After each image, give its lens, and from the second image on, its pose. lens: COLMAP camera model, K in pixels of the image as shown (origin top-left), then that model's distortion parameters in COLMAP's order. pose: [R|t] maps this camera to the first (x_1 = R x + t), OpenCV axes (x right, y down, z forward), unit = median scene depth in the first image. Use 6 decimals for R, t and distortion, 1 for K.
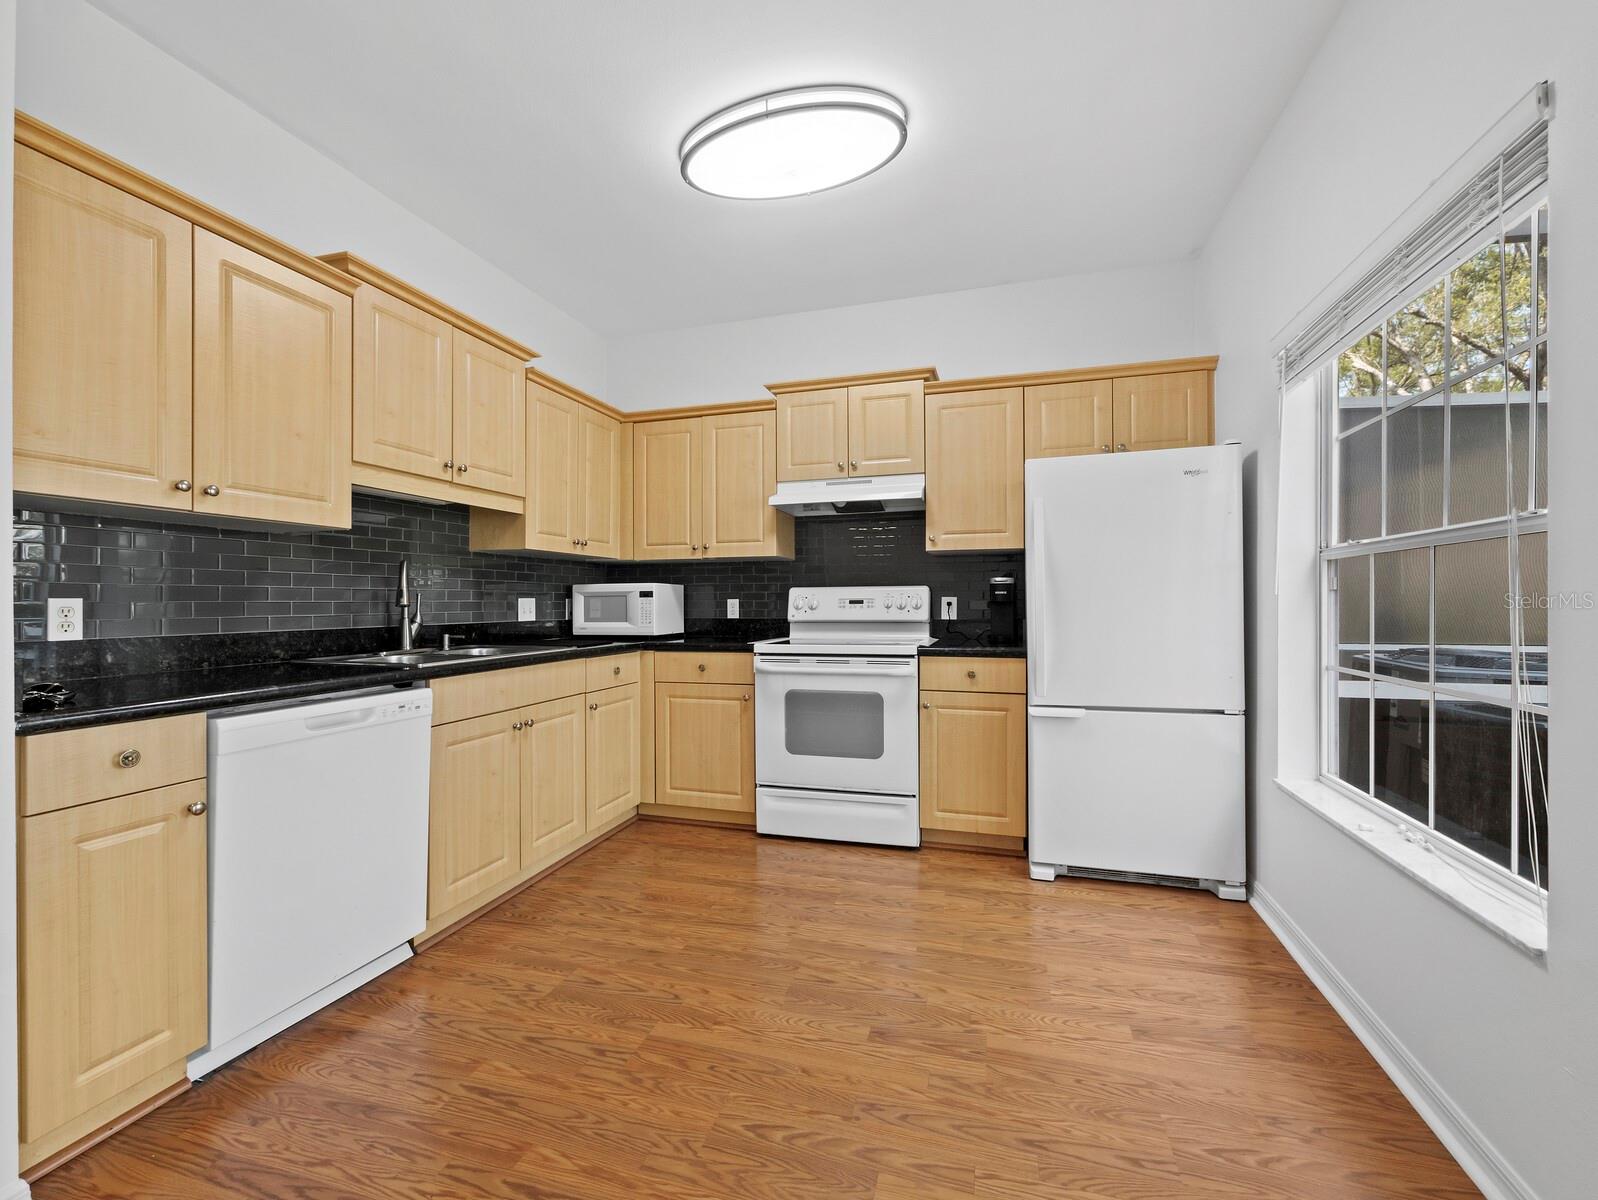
lens RADIAL K [[675.9, 0, 800.5], [0, 675.9, 604.5], [0, 0, 1]] dist [-0.001865, -0.000252]
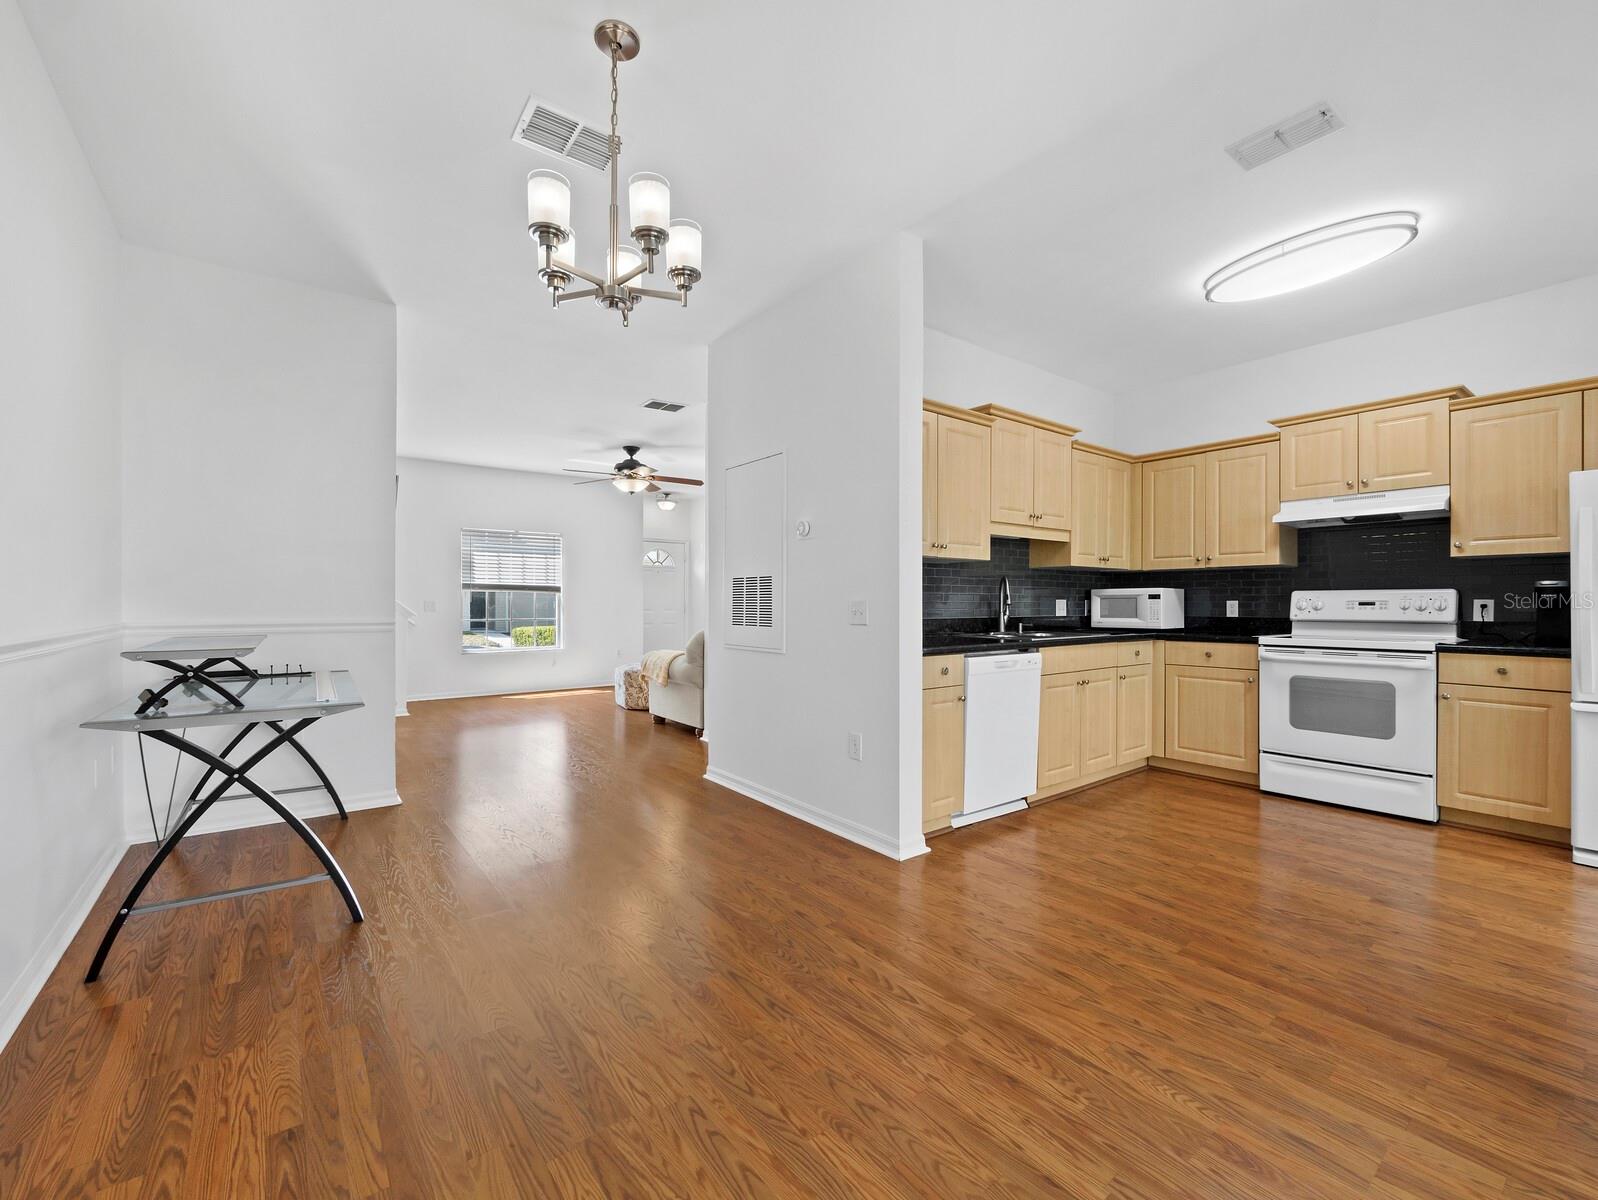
lens RADIAL K [[675.9, 0, 800.5], [0, 675.9, 604.5], [0, 0, 1]] dist [-0.001865, -0.000252]
pose [[0.811517, 0.006846, -0.584289, -0.027955], [-0.006788, 0.999974, 0.002289, 0.001455], [0.584290, 0.002109, 0.811542, -0.504484]]
